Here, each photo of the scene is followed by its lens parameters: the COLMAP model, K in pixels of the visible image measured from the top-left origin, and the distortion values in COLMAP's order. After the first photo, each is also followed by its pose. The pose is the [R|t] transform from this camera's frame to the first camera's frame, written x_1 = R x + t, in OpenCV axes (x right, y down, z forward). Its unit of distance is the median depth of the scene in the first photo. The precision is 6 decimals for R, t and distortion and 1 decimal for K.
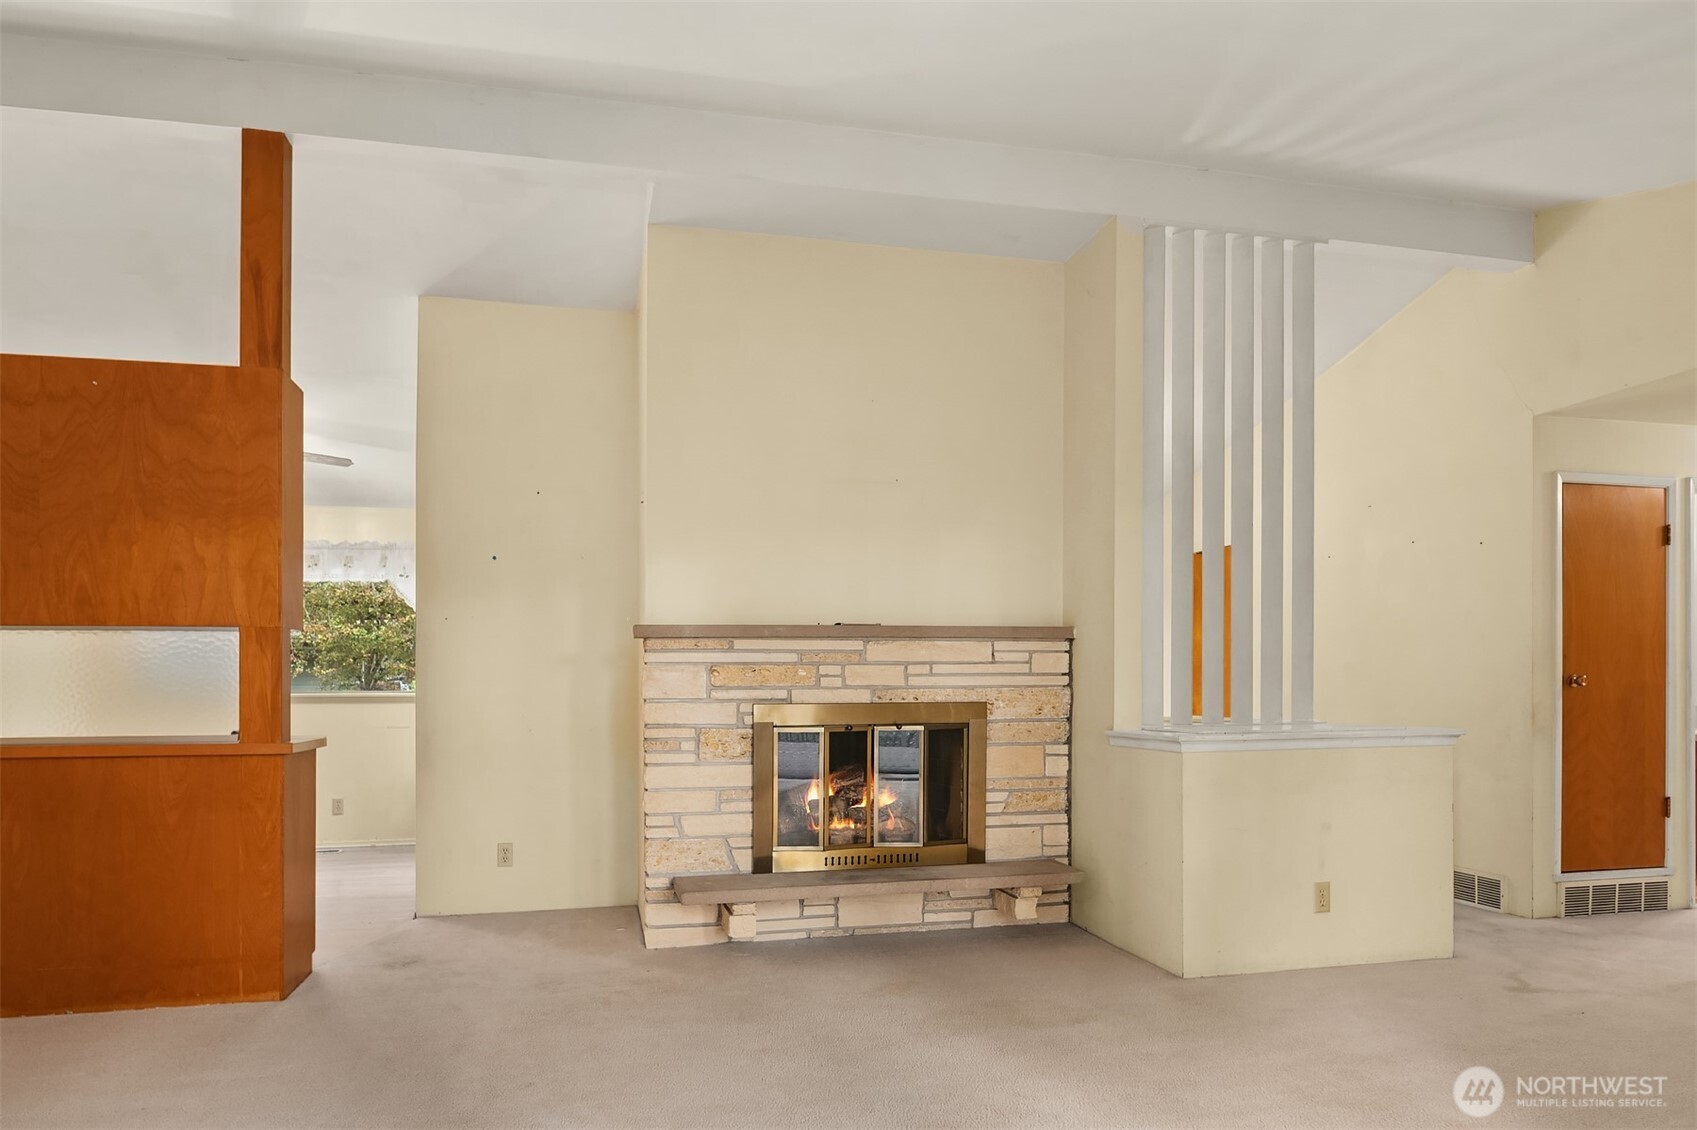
lens RADIAL K [[1104.9, 0, 861.1], [0, 1104.9, 682.3], [0, 0, 1]] dist [-0.004940, -0.006588]
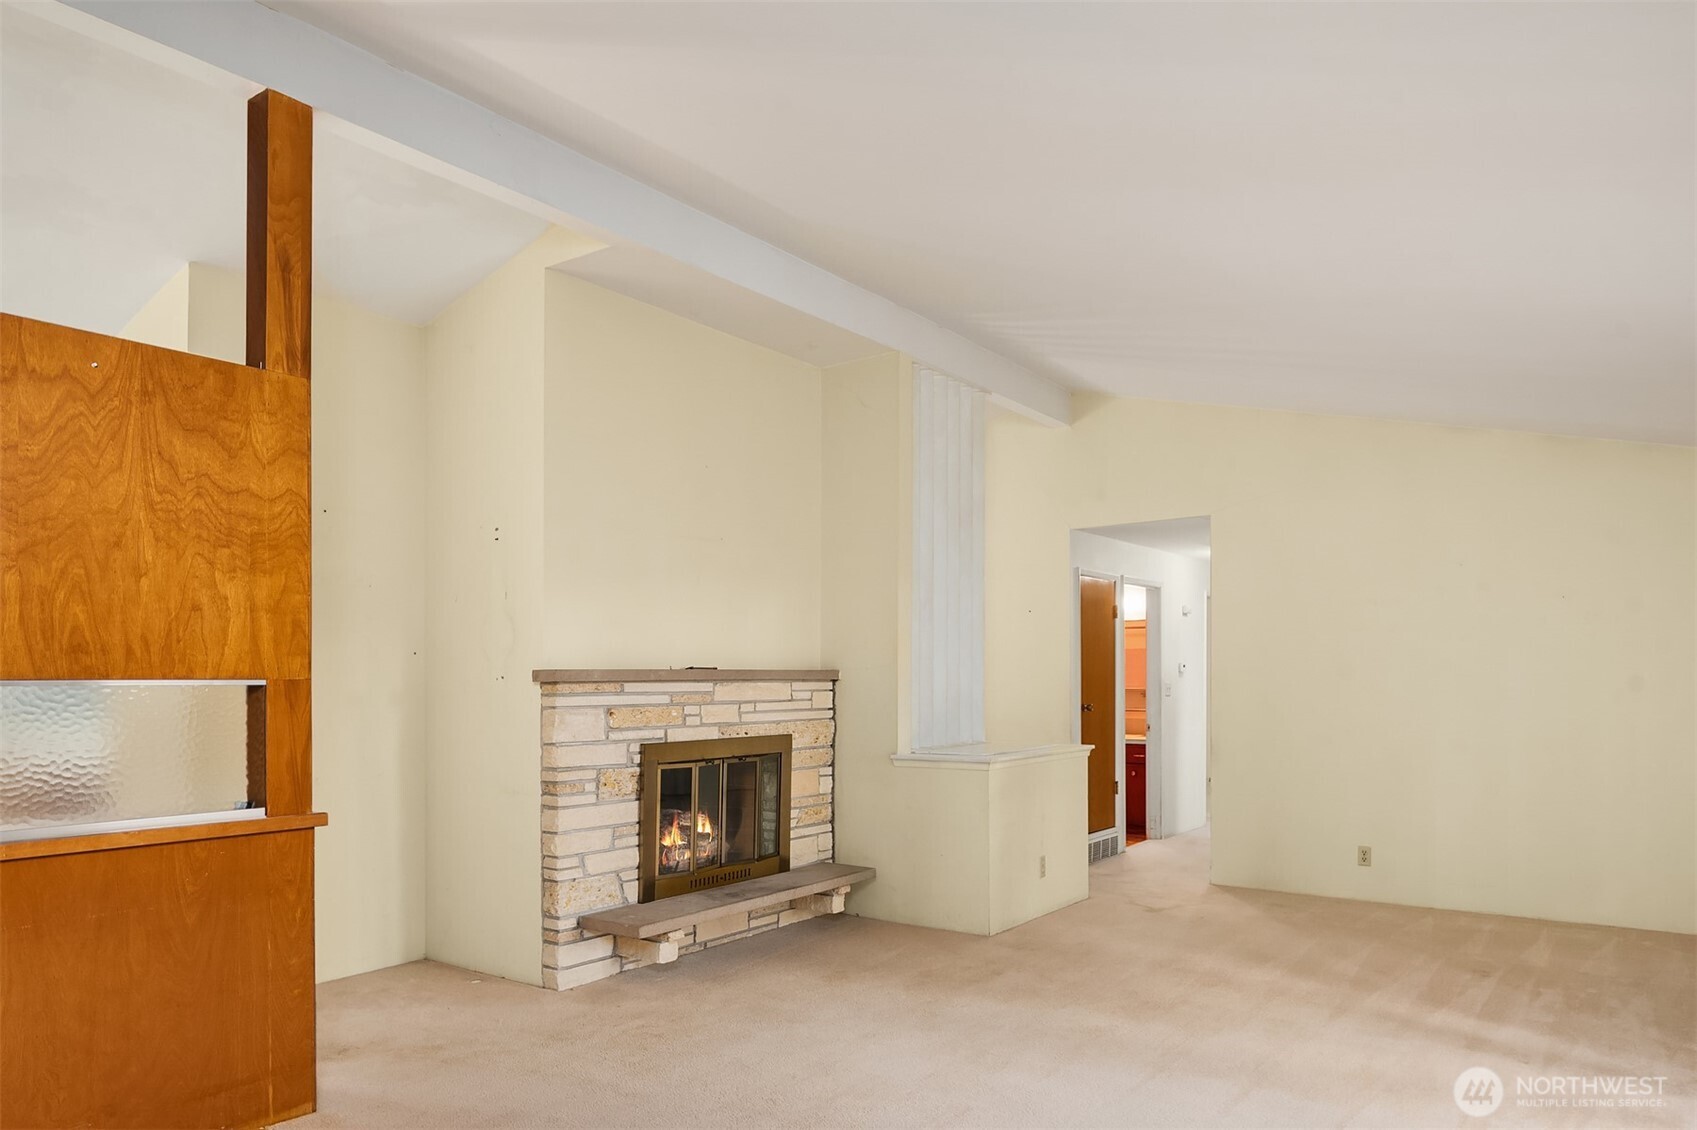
lens RADIAL K [[1104.9, 0, 854.6], [0, 1104.9, 679.4], [0, 0, 1]] dist [-0.004940, -0.006588]
pose [[0.766589, 0.001531, 0.642136, -0.623866], [0.000515, 0.999995, -0.002999, -0.039119], [-0.642137, 0.002630, 0.766585, 0.053471]]
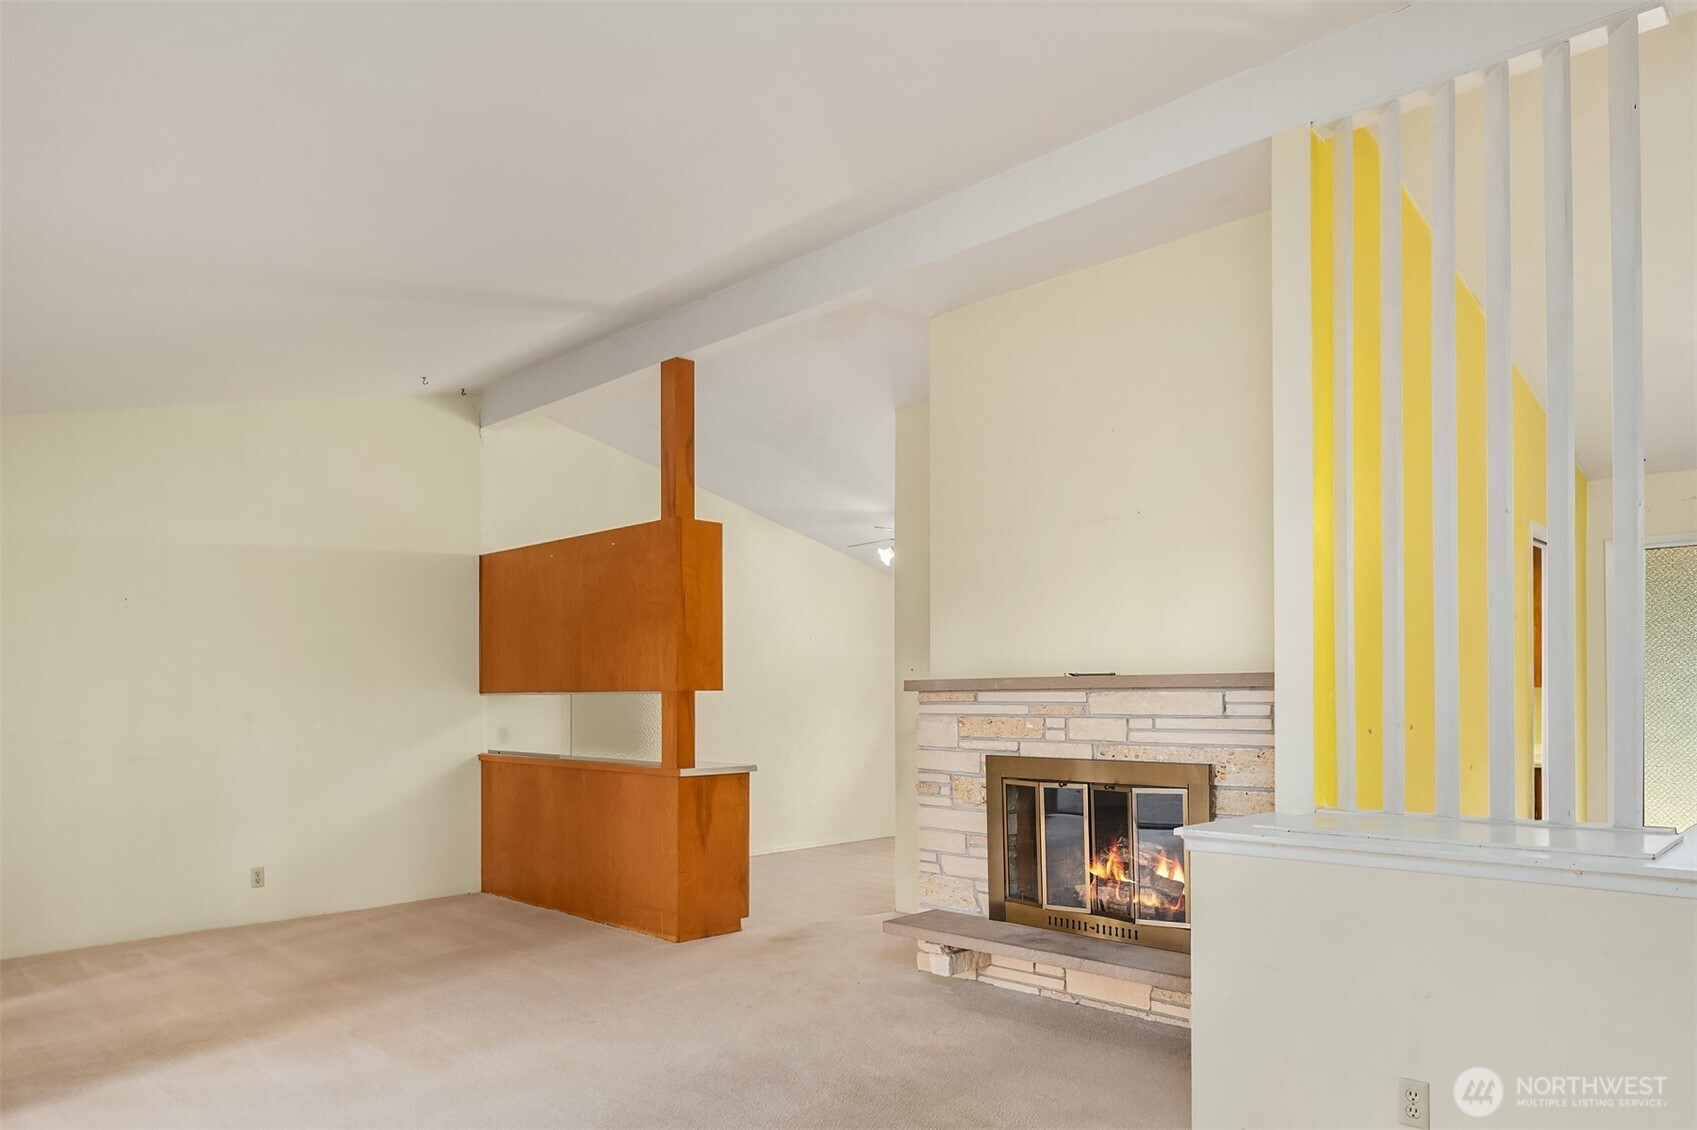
lens RADIAL K [[1104.9, 0, 864.4], [0, 1104.9, 680.9], [0, 0, 1]] dist [-0.004940, -0.006588]
pose [[0.524559, -0.008598, -0.851331, 0.722158], [0.005972, 0.999962, -0.006419, -0.043530], [0.851353, -0.001717, 0.524590, 0.359706]]
